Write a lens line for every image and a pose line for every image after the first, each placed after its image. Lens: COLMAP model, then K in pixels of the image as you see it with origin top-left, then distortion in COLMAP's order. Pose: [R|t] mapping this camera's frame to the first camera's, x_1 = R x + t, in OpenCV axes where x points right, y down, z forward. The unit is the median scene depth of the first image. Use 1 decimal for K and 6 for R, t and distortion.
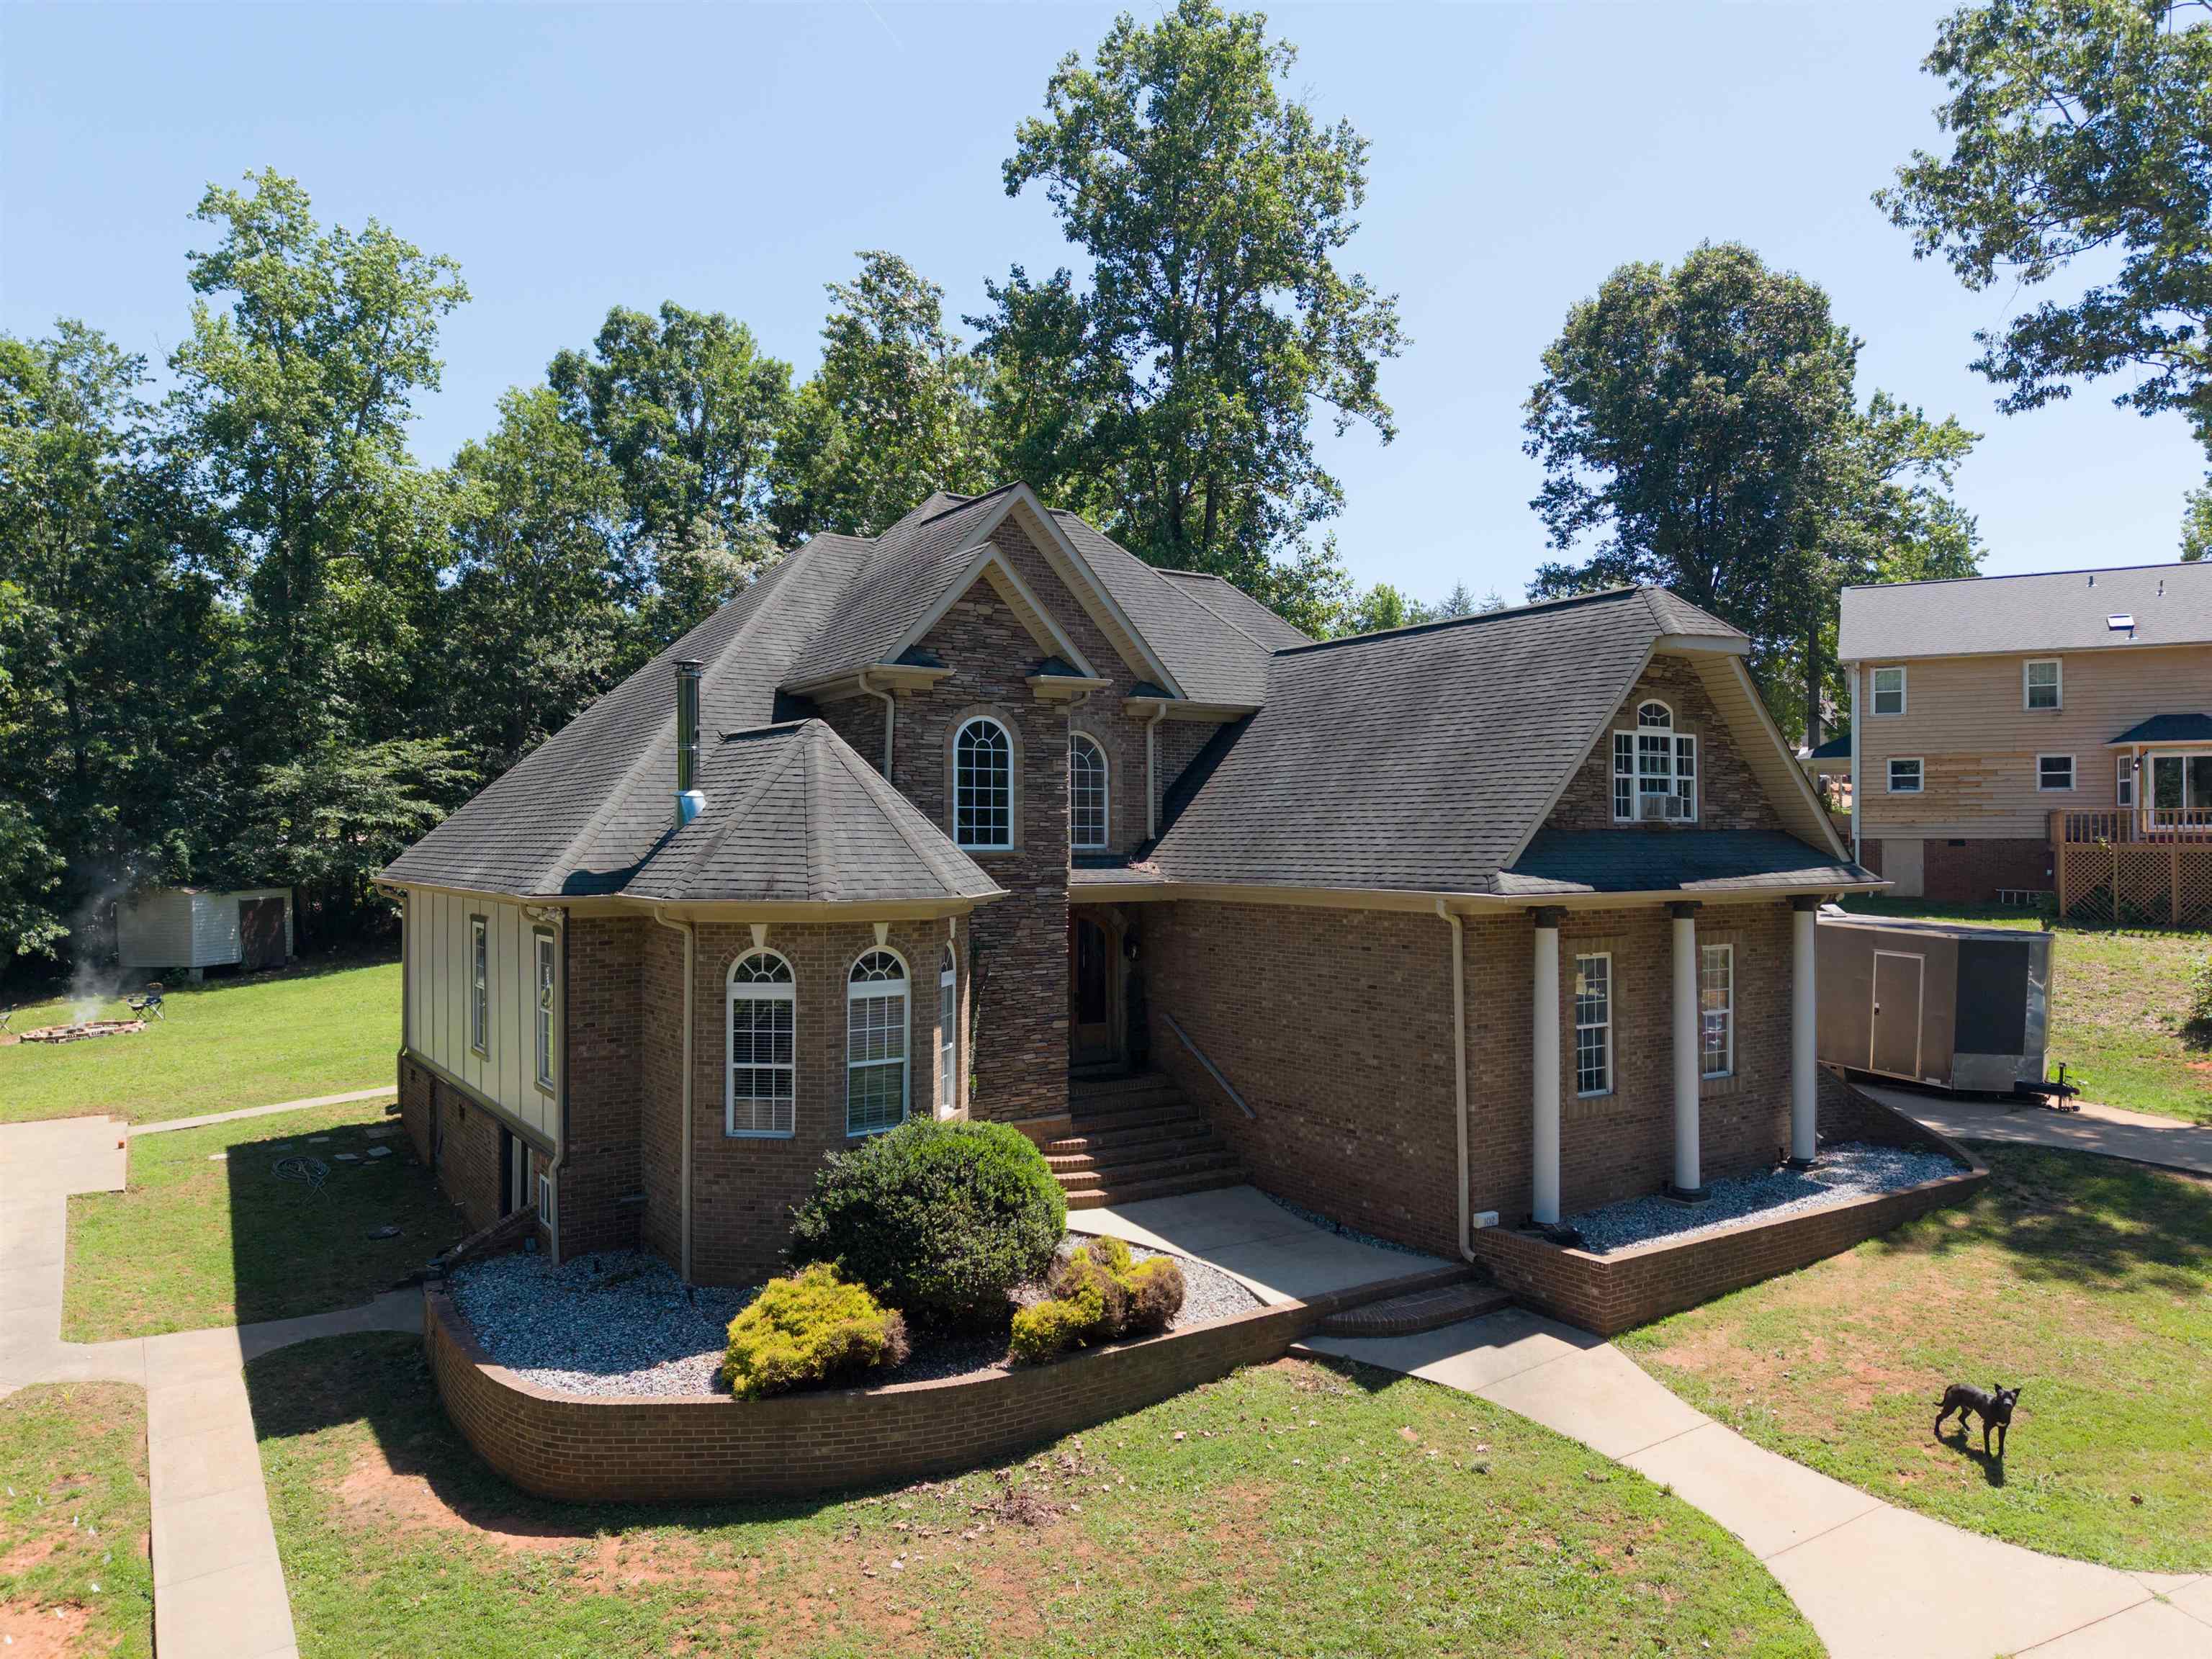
lens RADIAL K [[1463.2, 0, 1106.0], [0, 1463.2, 829.5], [0, 0, 1]] dist [0.021304, -0.016149]
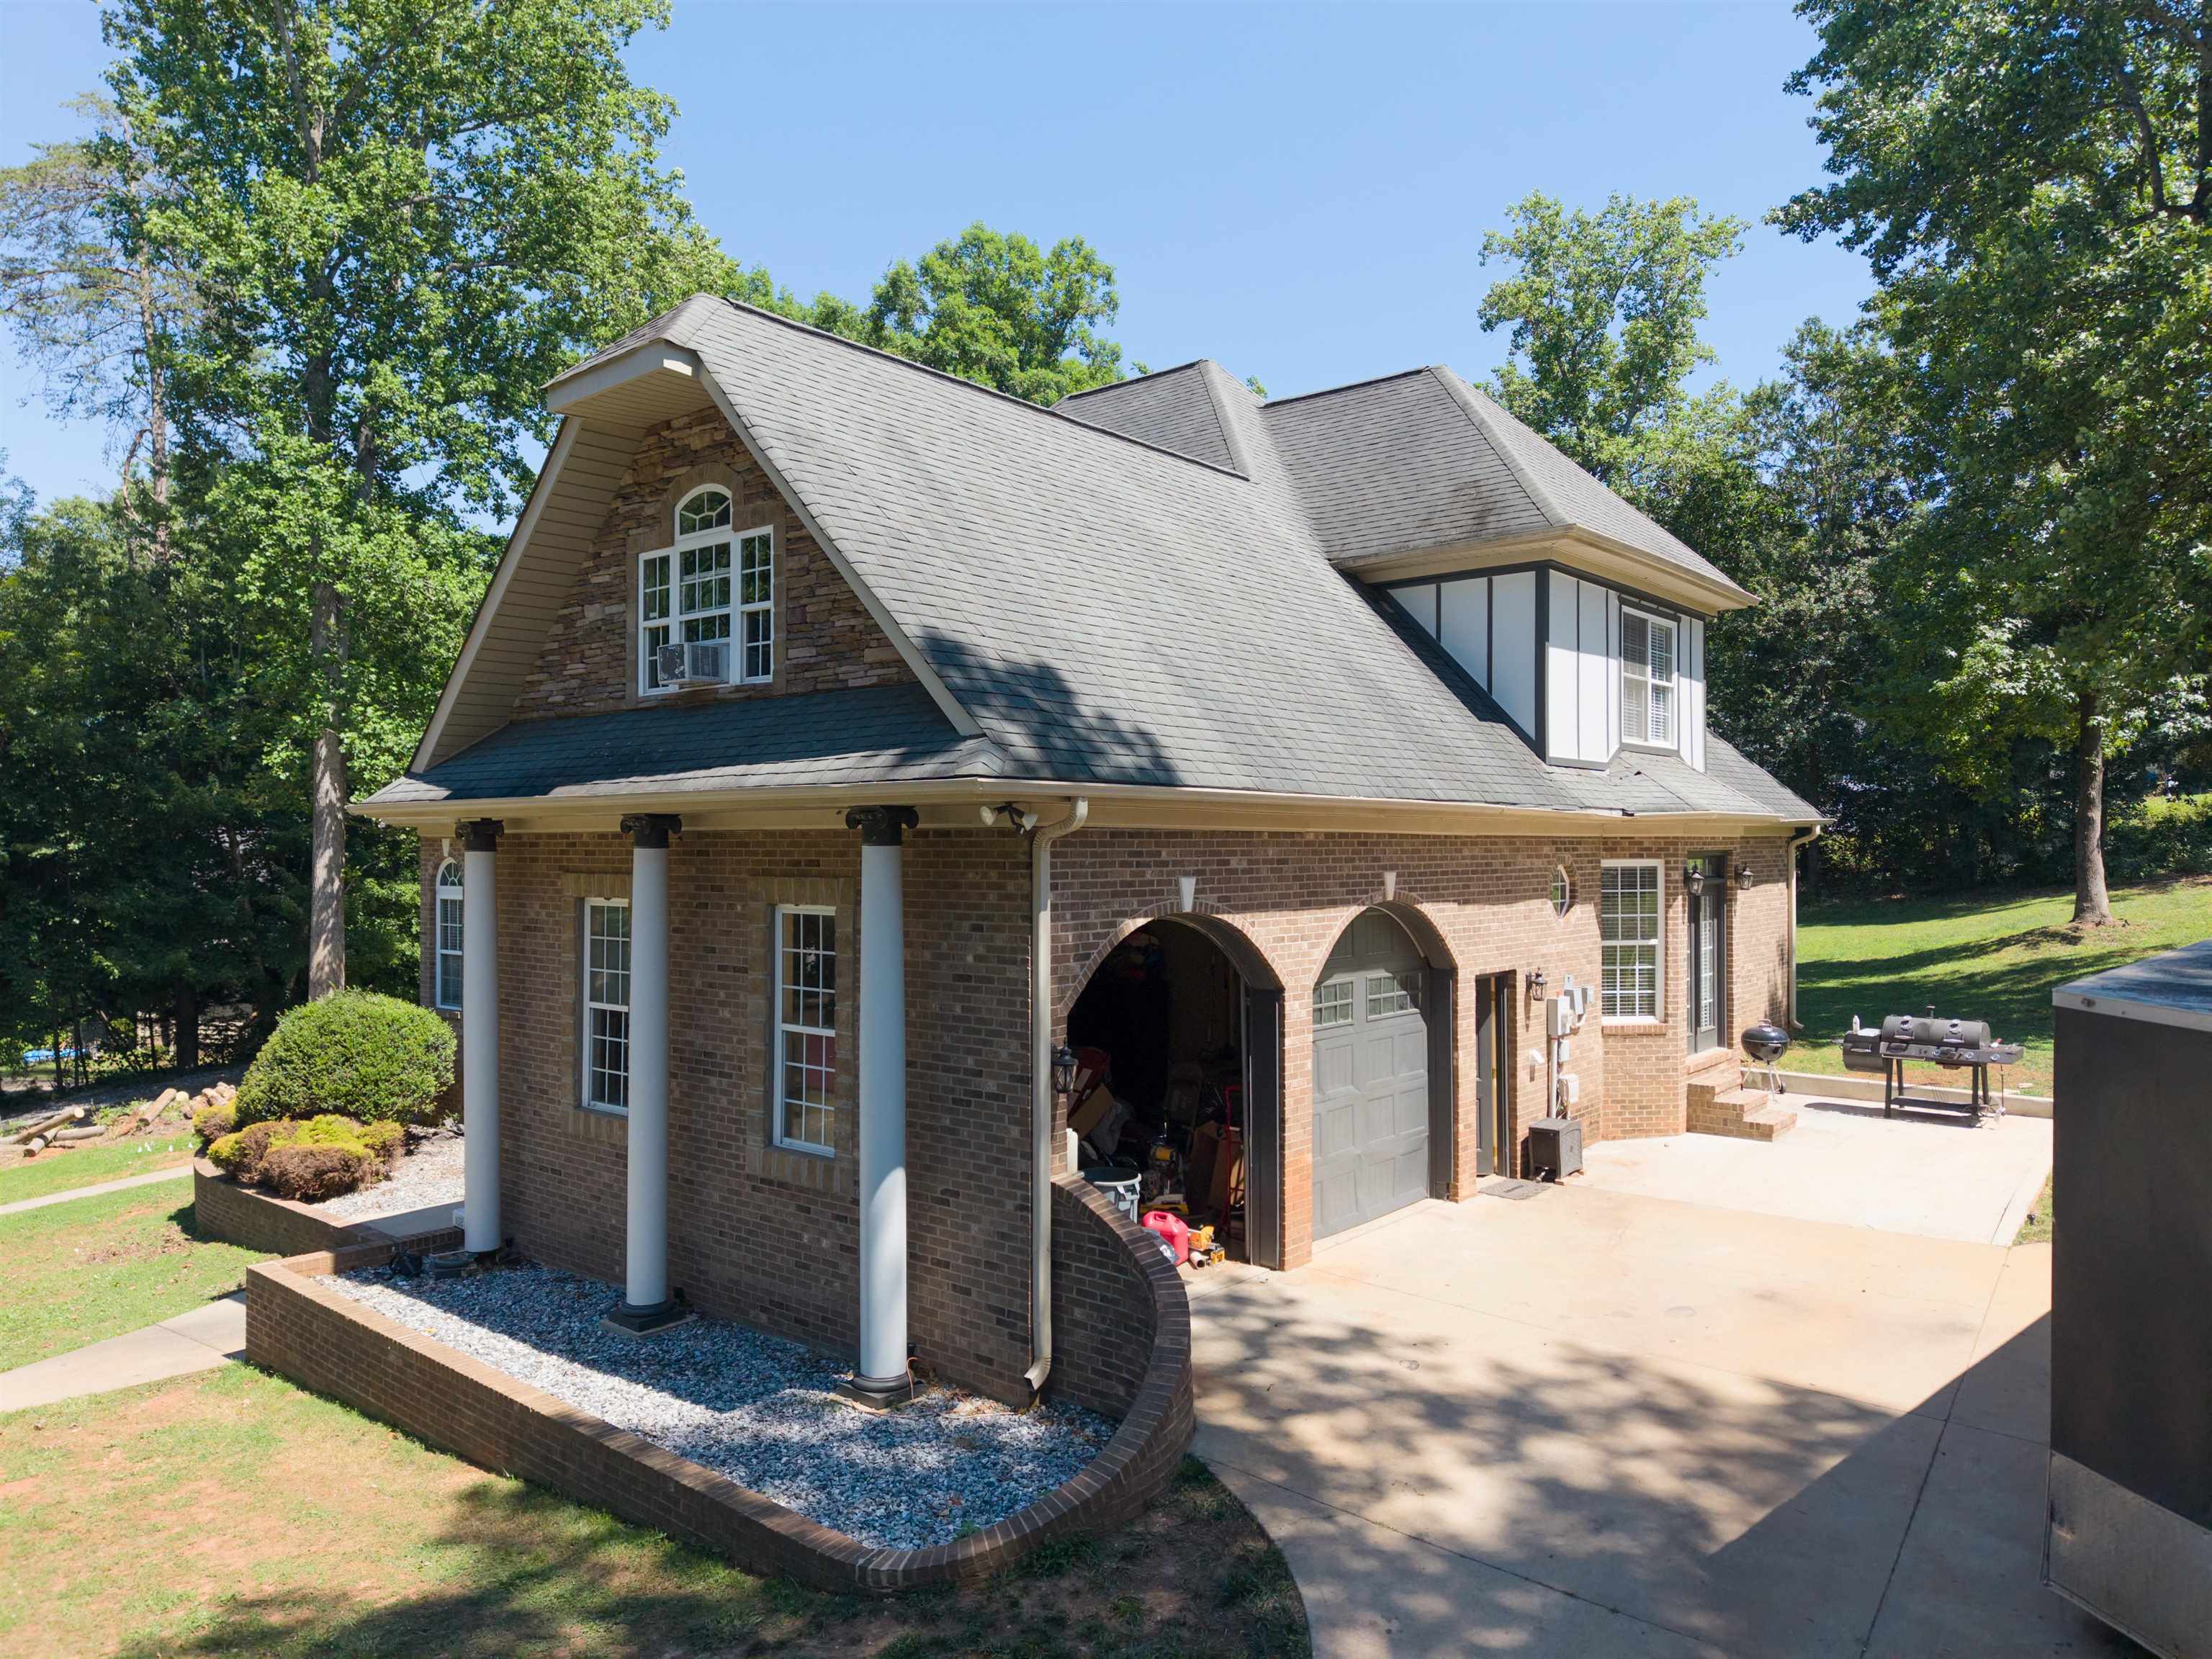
lens RADIAL K [[1489.9, 0, 1106.0], [0, 1489.9, 829.5], [0, 0, 1]] dist [0.039378, -0.044811]
pose [[0.277544, -0.009342, -0.960667, 1.004377], [0.002860, 0.999956, -0.008898, 0.057873], [0.960709, -0.000277, 0.277559, 0.985462]]
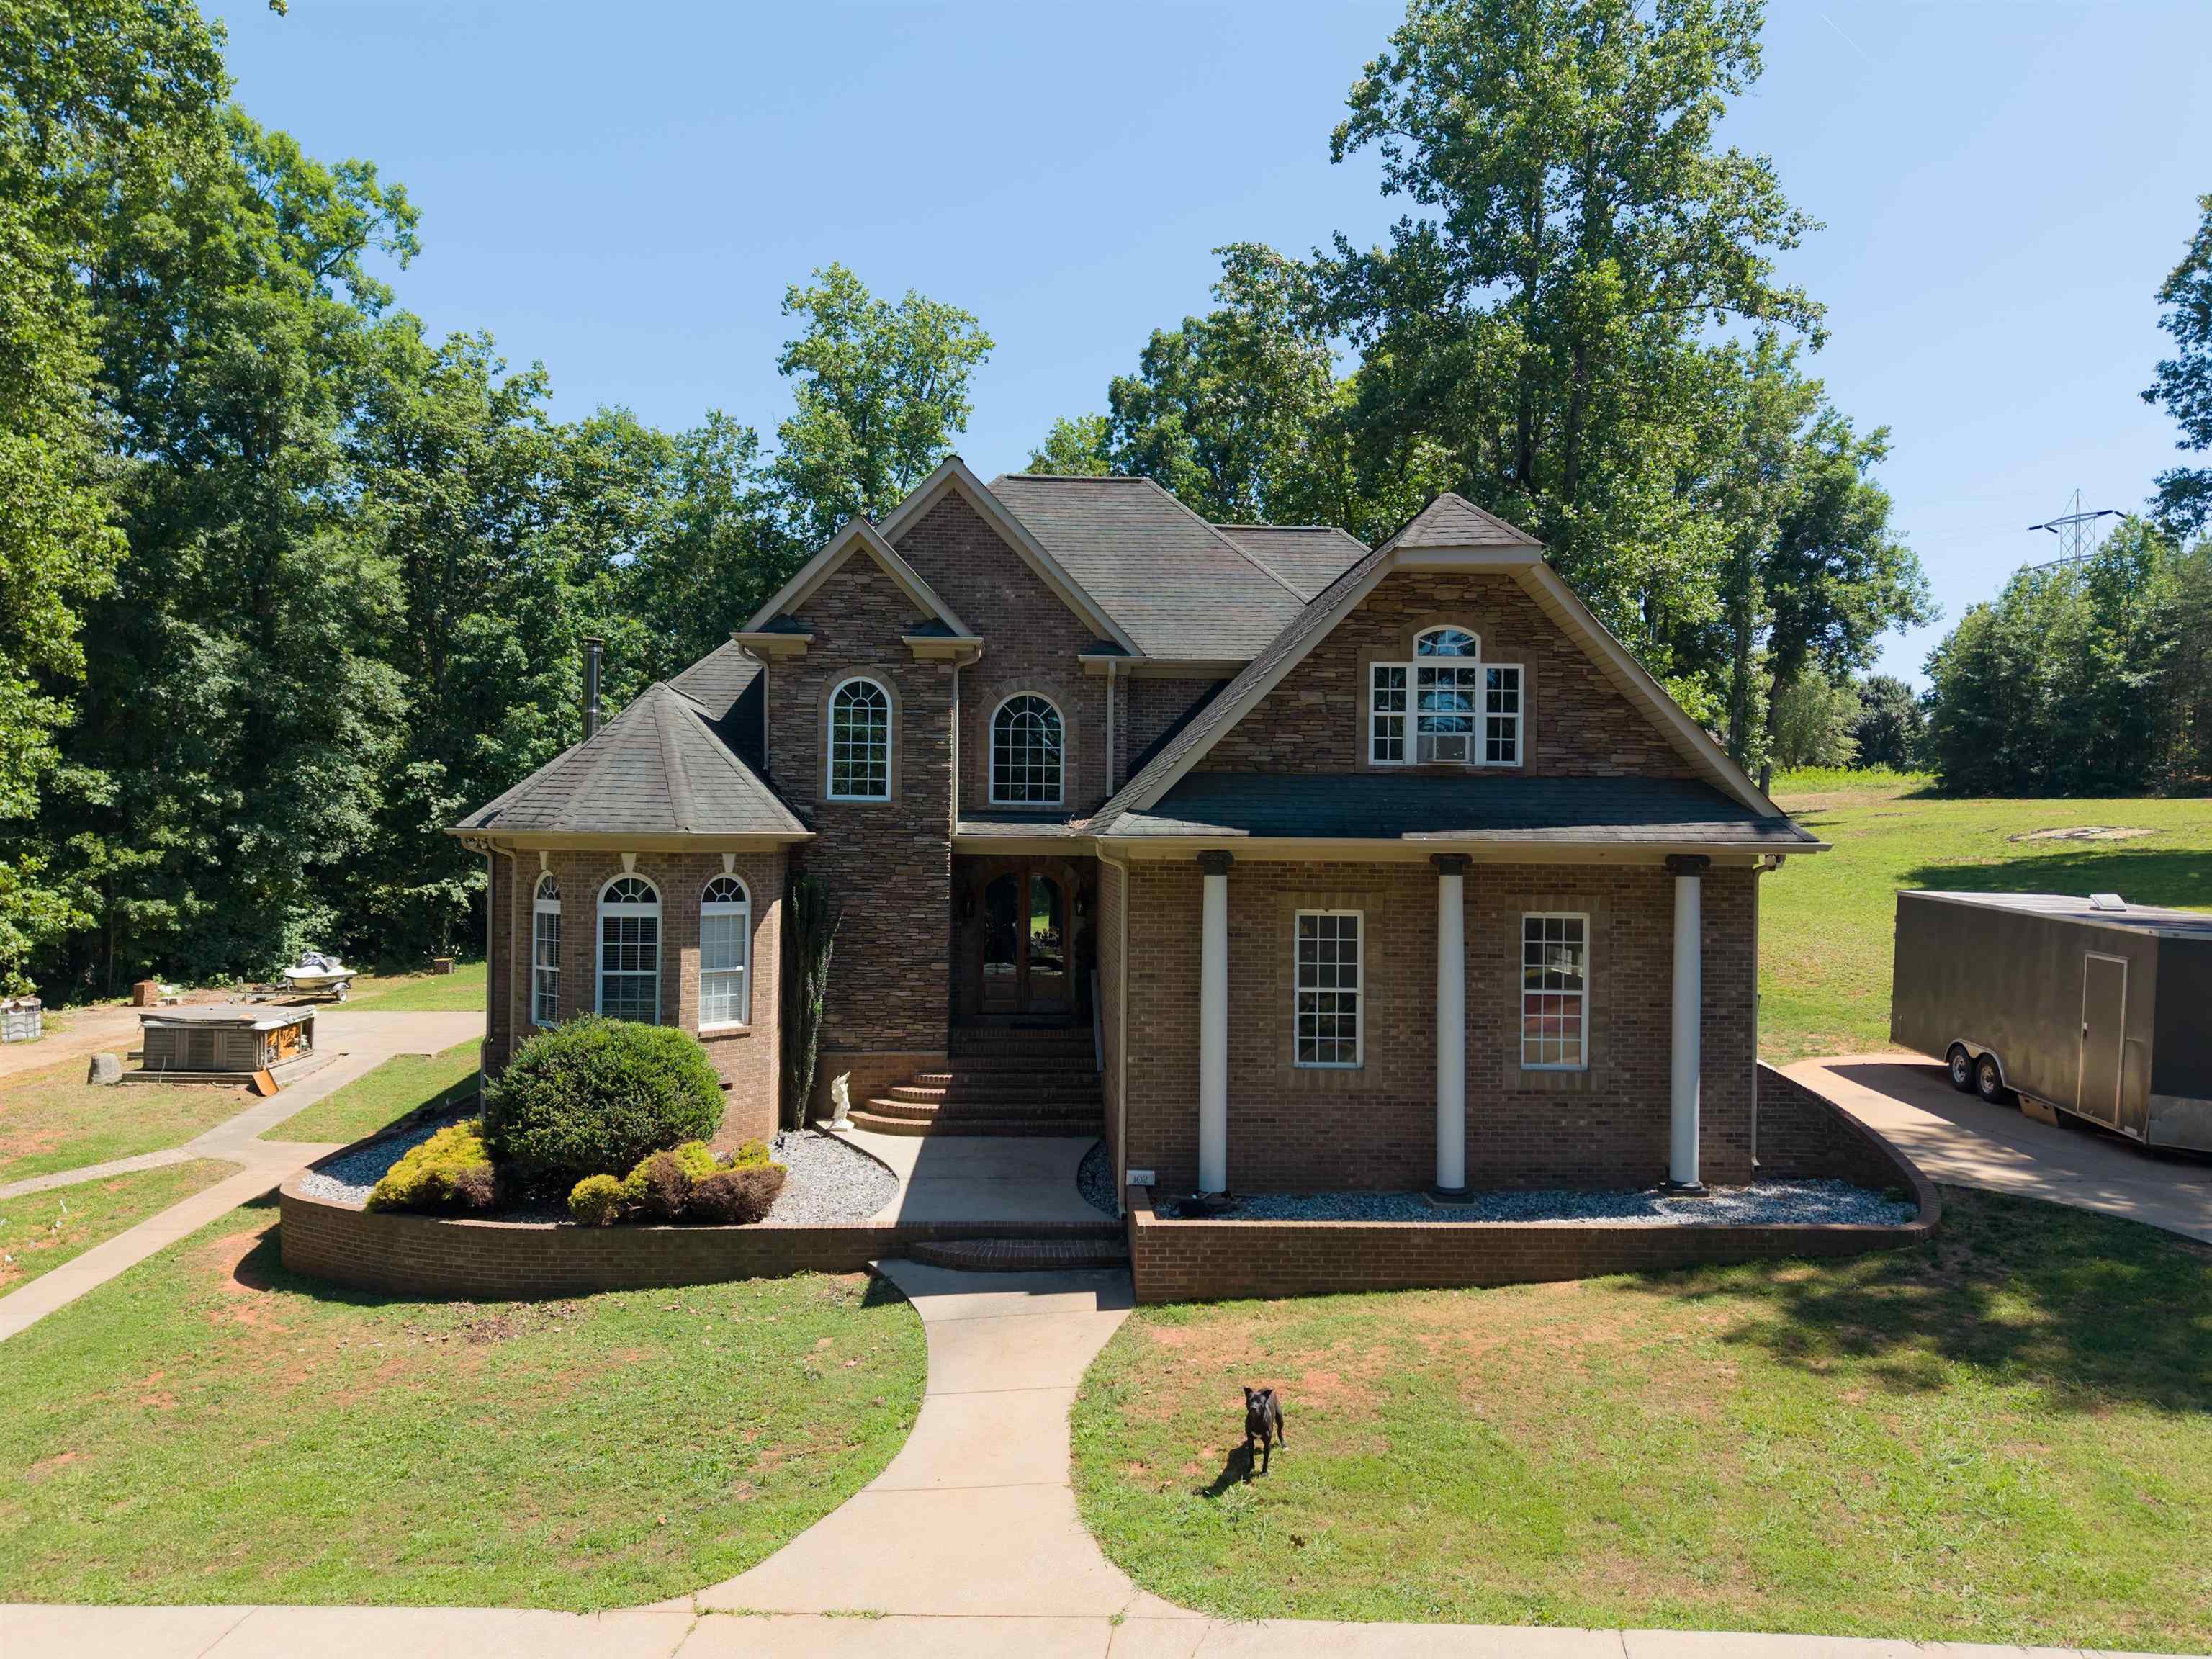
lens RADIAL K [[1489.9, 0, 1106.0], [0, 1489.9, 829.5], [0, 0, 1]] dist [0.039378, -0.044811]
pose [[0.864516, 0.008607, -0.502531, 0.643805], [-0.009761, 0.999952, 0.000334, 0.034178], [0.502510, 0.004617, 0.864559, 0.132674]]
